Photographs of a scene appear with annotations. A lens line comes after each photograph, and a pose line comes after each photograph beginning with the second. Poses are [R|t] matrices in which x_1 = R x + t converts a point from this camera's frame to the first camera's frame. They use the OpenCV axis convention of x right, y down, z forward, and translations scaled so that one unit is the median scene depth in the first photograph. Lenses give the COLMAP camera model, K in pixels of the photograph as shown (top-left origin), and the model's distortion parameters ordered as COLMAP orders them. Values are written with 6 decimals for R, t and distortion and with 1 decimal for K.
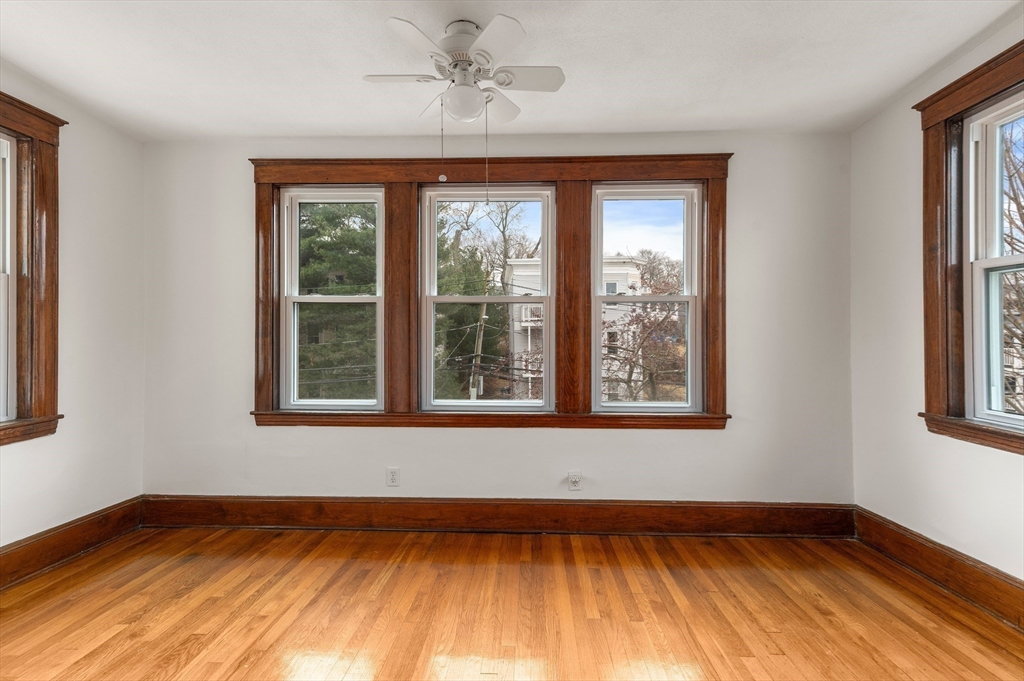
lens RADIAL K [[459.5, 0, 509.3], [0, 459.5, 332.6], [0, 0, 1]] dist [0.005347, -0.000288]
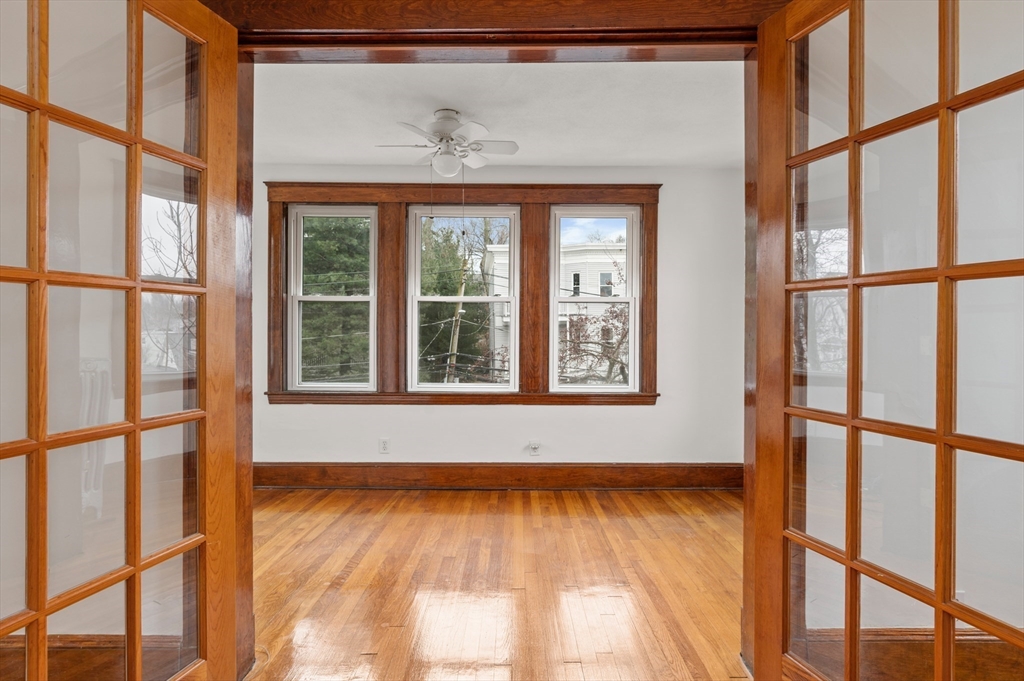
lens RADIAL K [[538.3, 0, 519.9], [0, 538.3, 332.7], [0, 0, 1]] dist [-0.010944, 0.000054]
pose [[0.998481, 0.002193, 0.055061, 0.022929], [-0.002572, 0.999973, 0.006820, 0.005205], [-0.055045, -0.006952, 0.998460, -0.429522]]
